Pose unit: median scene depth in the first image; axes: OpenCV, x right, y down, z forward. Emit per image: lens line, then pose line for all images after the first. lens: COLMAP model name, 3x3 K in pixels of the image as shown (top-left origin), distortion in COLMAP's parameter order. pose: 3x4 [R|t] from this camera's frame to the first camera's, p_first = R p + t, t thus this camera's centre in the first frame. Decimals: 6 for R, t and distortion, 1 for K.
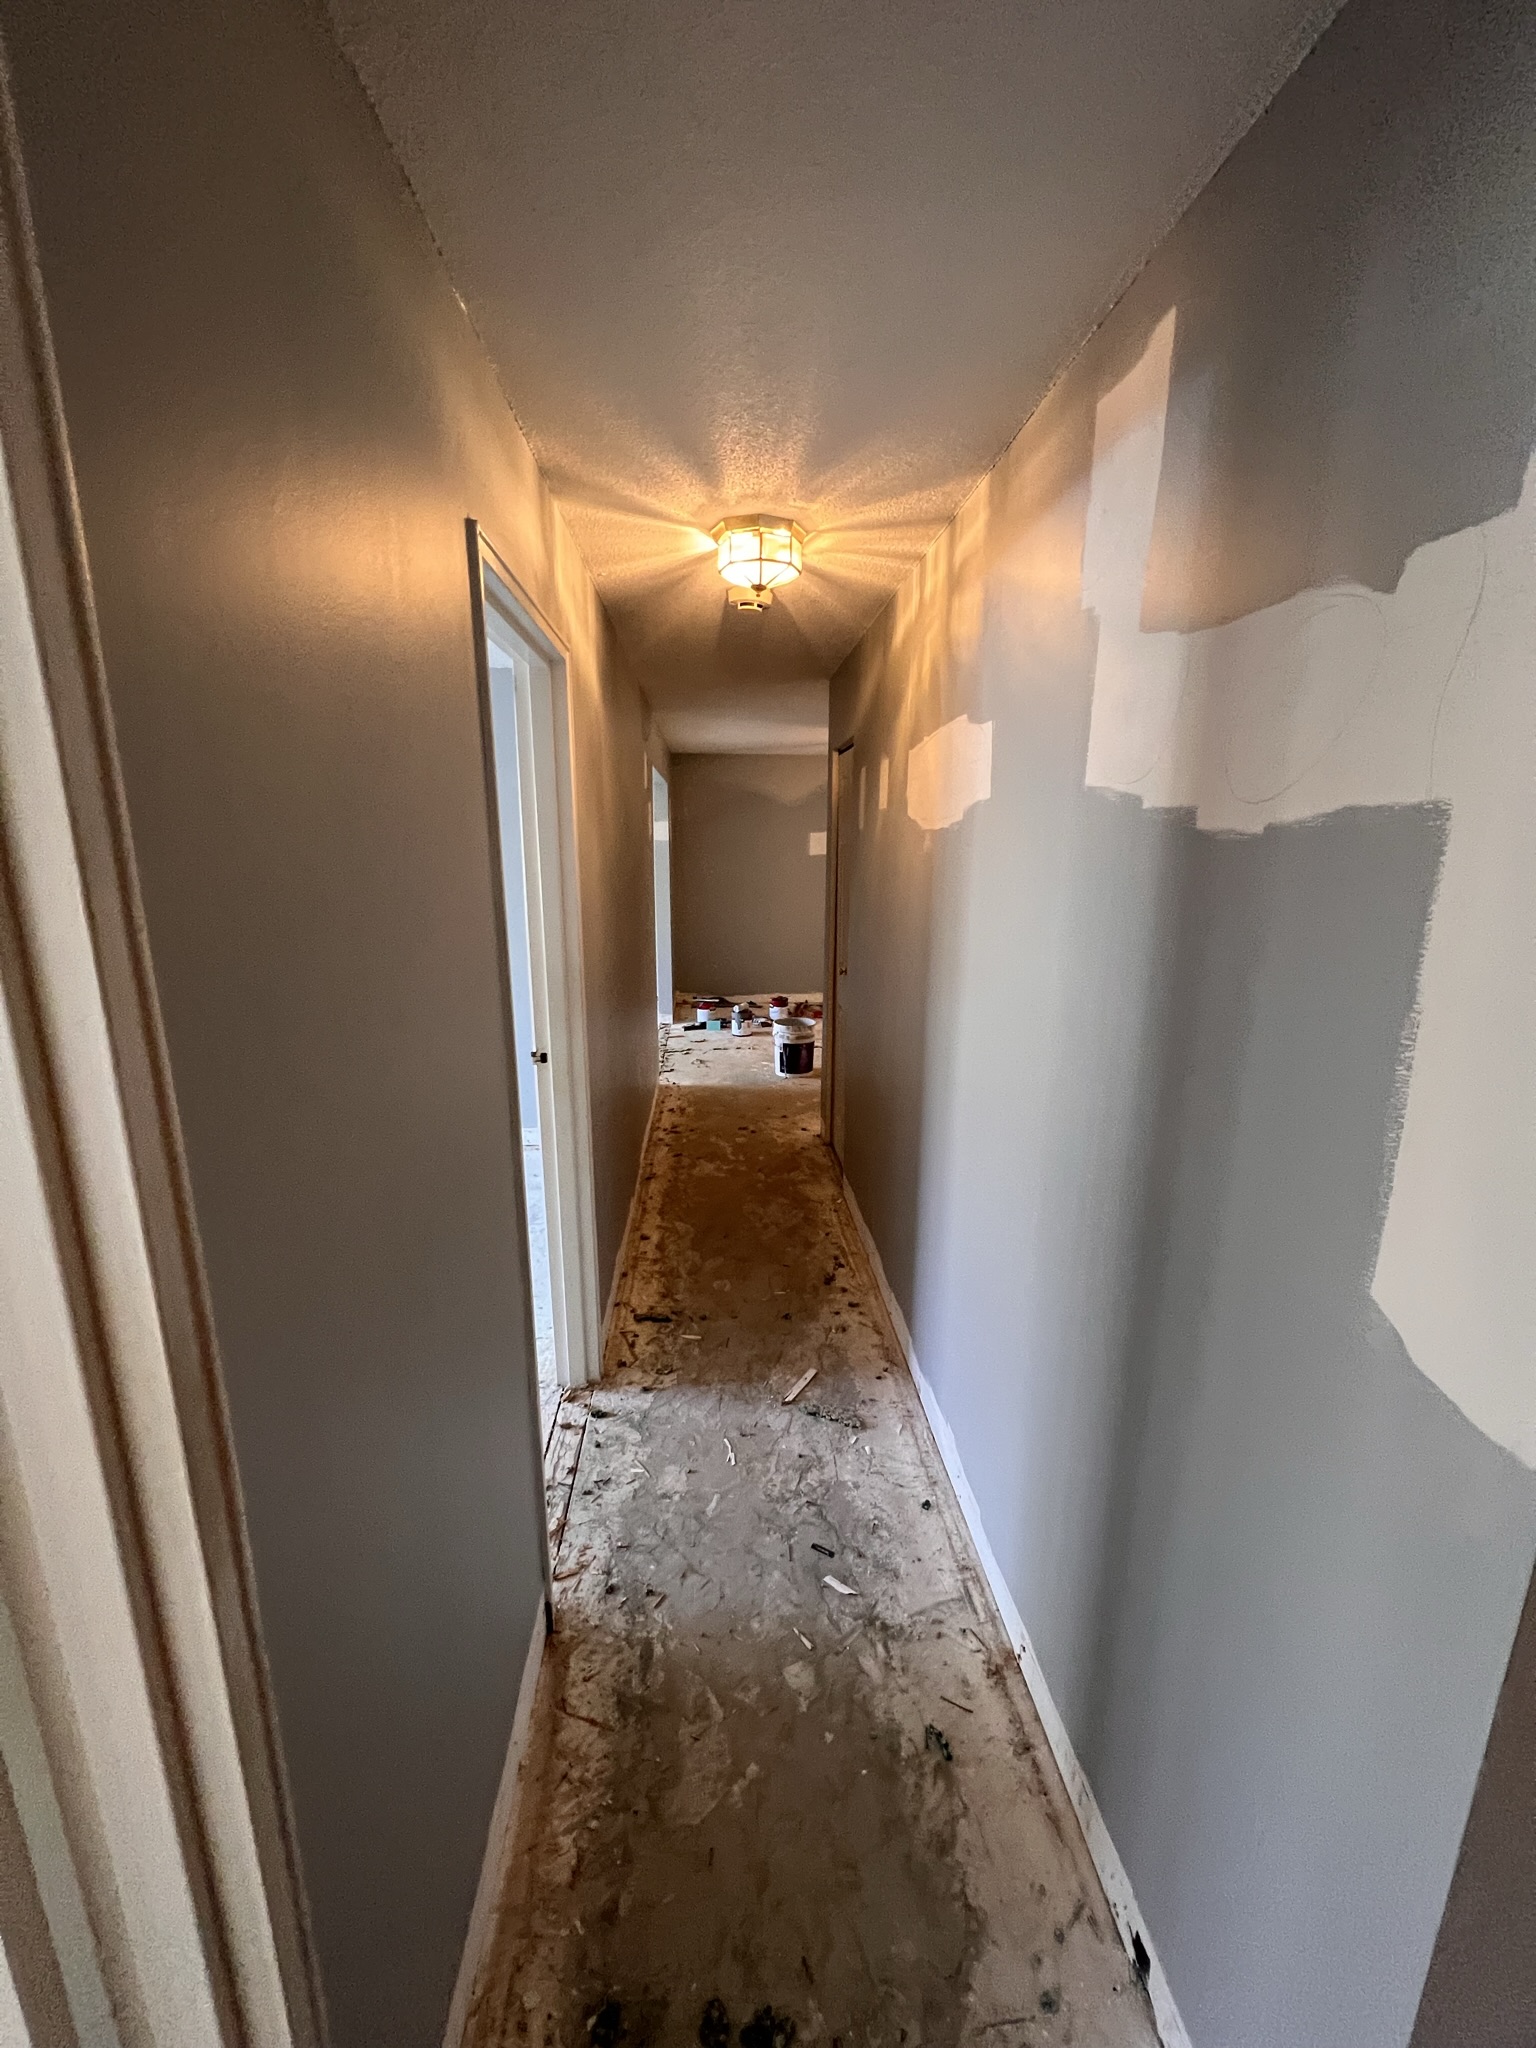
lens RADIAL K [[827.8, 0, 769.9], [0, 827.8, 1030.1], [0, 0, 1]] dist [0.000143, -0.000166]
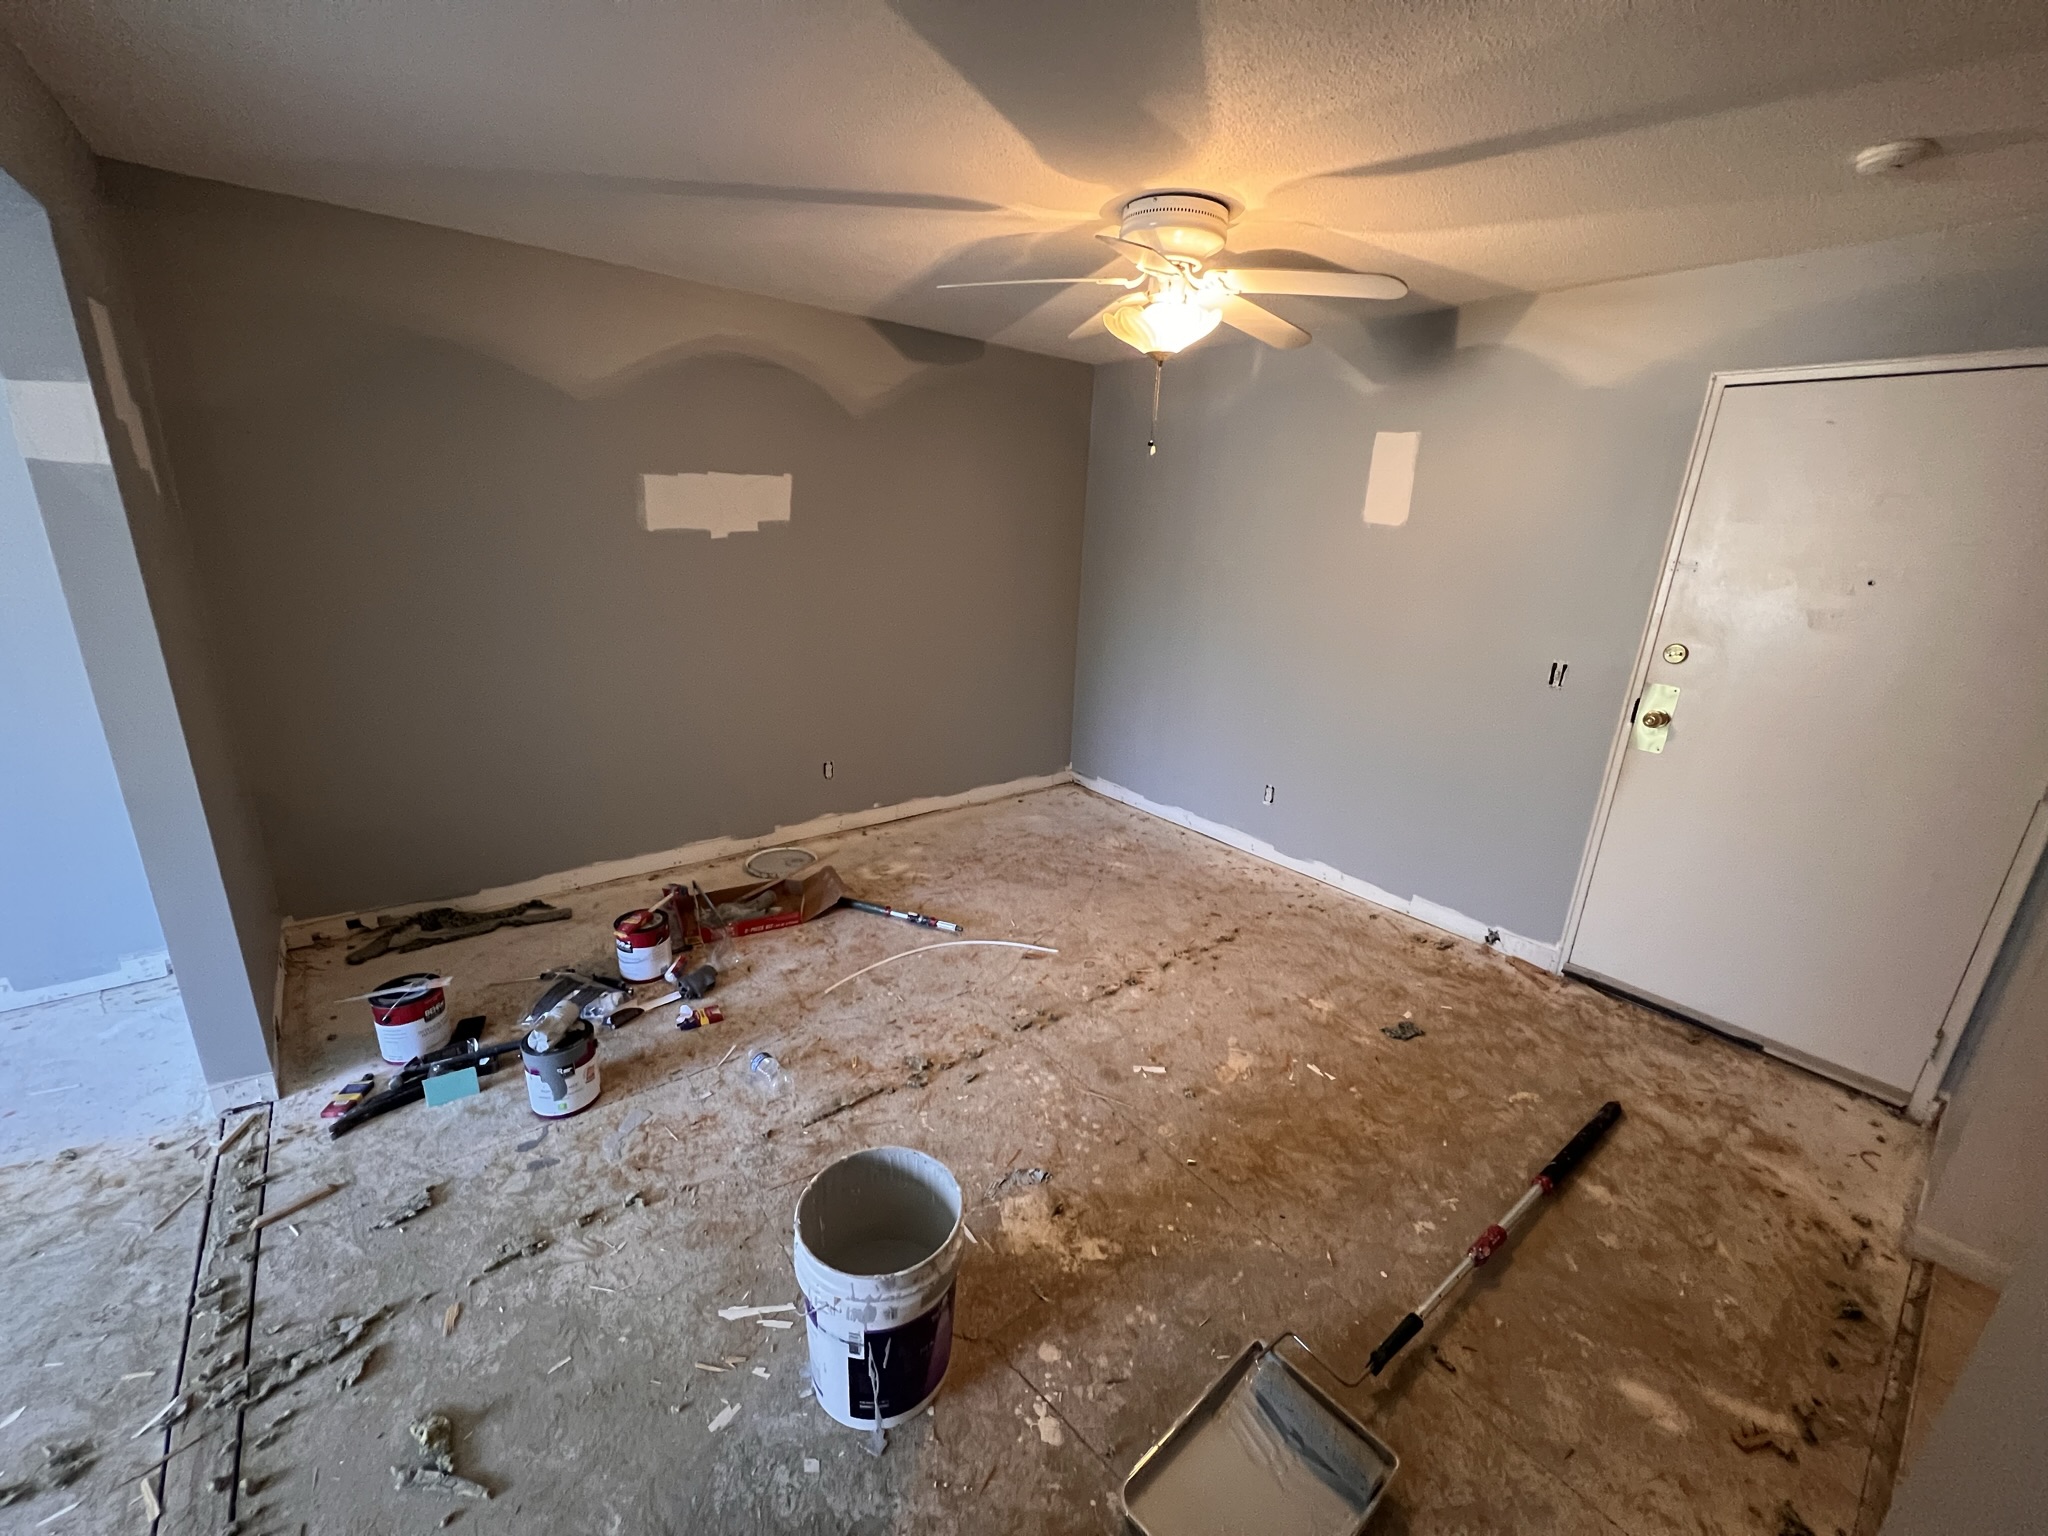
lens RADIAL K [[827.8, 0, 1016.2], [0, 827.8, 765.4], [0, 0, 1]] dist [0.000143, -0.000166]
pose [[0.821531, -0.139798, 0.552760, -0.050134], [0.085799, 0.988747, 0.122546, -0.150502], [-0.563671, -0.053250, 0.824281, 0.636831]]
